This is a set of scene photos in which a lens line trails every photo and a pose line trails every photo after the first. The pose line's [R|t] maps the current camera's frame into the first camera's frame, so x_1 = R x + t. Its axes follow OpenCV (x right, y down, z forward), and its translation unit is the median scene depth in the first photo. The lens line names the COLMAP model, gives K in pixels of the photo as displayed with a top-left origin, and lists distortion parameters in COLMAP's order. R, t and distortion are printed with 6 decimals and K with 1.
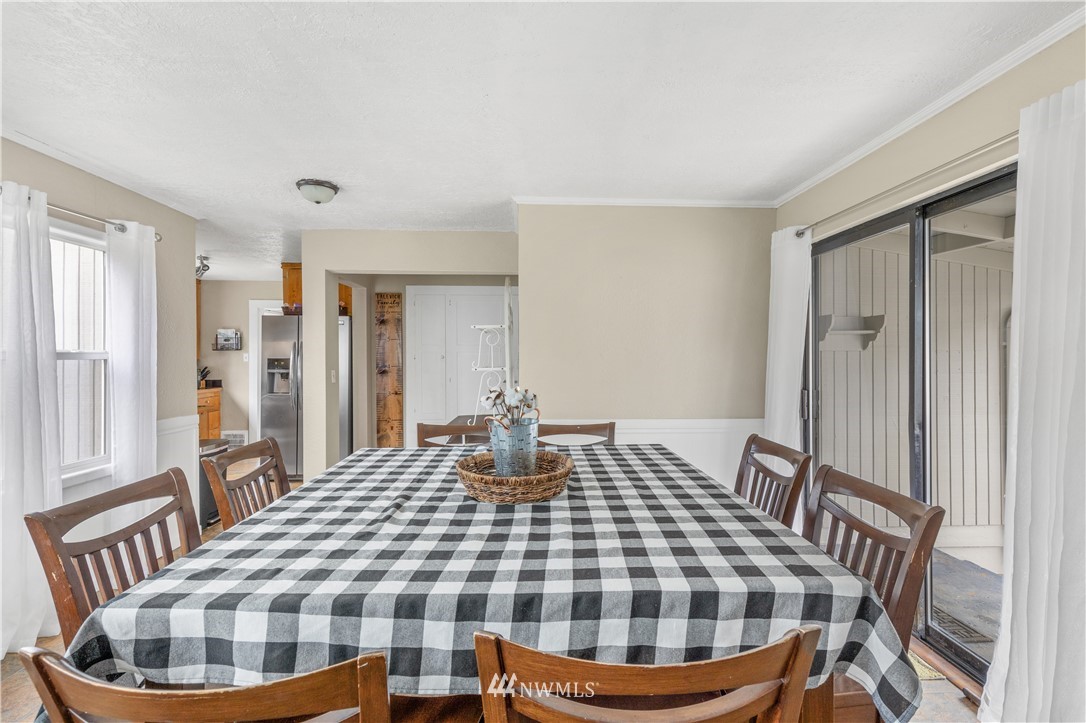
lens RADIAL K [[495.8, 0, 549.7], [0, 495.8, 356.9], [0, 0, 1]] dist [0.005434, -0.000661]
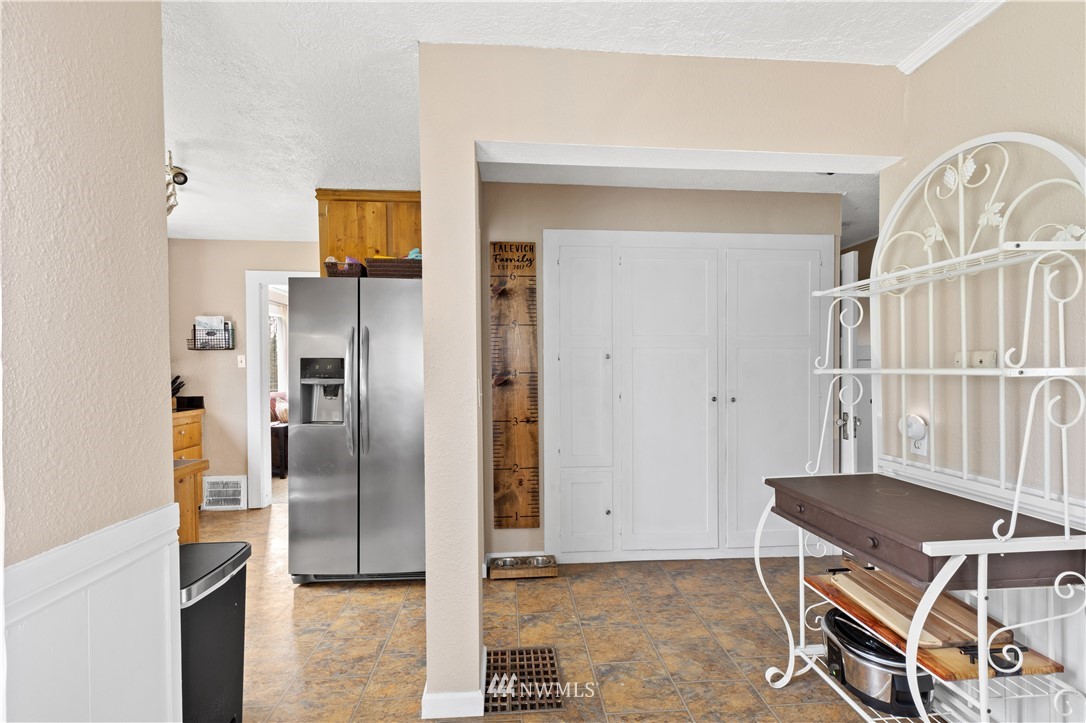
lens RADIAL K [[495.8, 0, 541.3], [0, 495.8, 378.2], [0, 0, 1]] dist [0.005434, -0.000661]
pose [[0.999272, -0.002130, 0.038095, -0.313953], [0.001431, 0.999830, 0.018363, 0.014619], [-0.038128, -0.018295, 0.999105, 0.434614]]
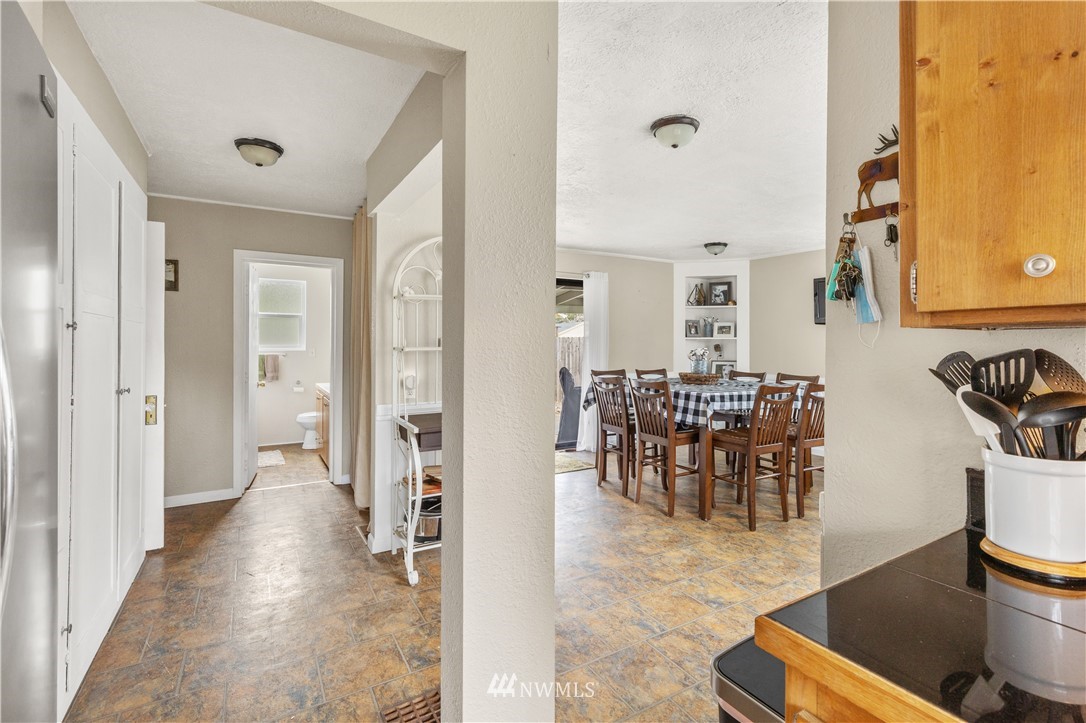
lens RADIAL K [[495.8, 0, 549.6], [0, 495.8, 340.7], [0, 0, 1]] dist [0.005434, -0.000661]
pose [[-0.488026, 0.002137, 0.872827, -0.613665], [-0.005407, 0.999970, -0.005471, 0.009706], [-0.872813, -0.007390, -0.488000, 0.897604]]
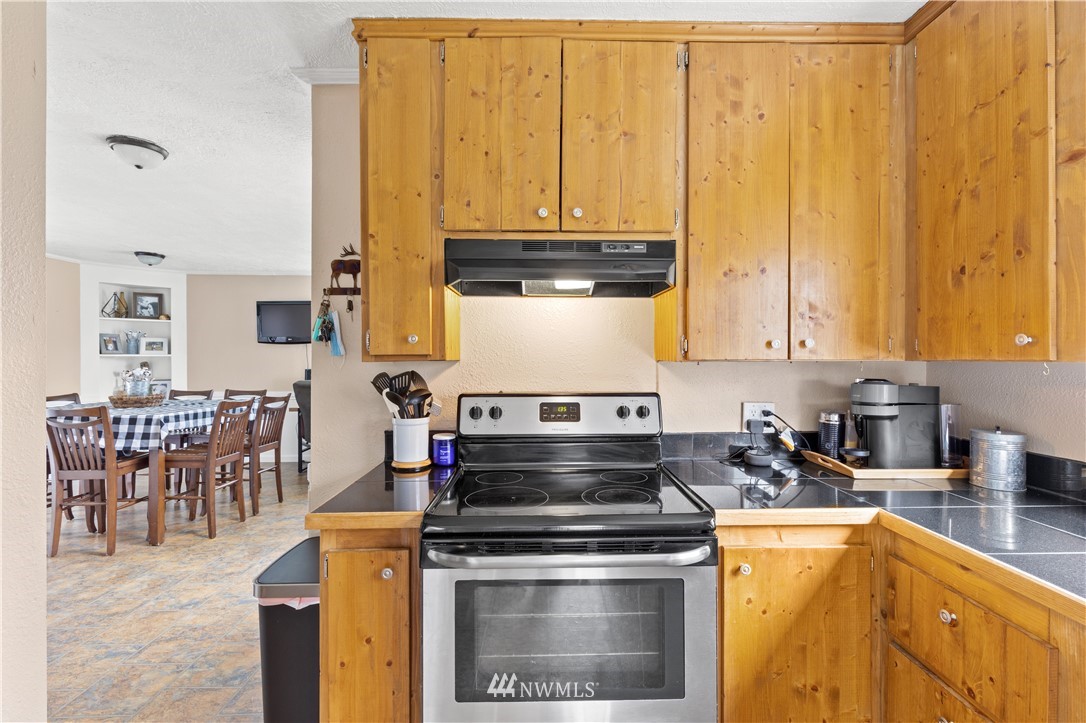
lens RADIAL K [[495.8, 0, 546.8], [0, 495.8, 356.8], [0, 0, 1]] dist [0.005434, -0.000661]
pose [[-0.999940, 0.002481, 0.010657, -0.642966], [0.002467, 0.999996, -0.001335, 0.003342], [-0.010661, -0.001309, -0.999942, 1.006399]]
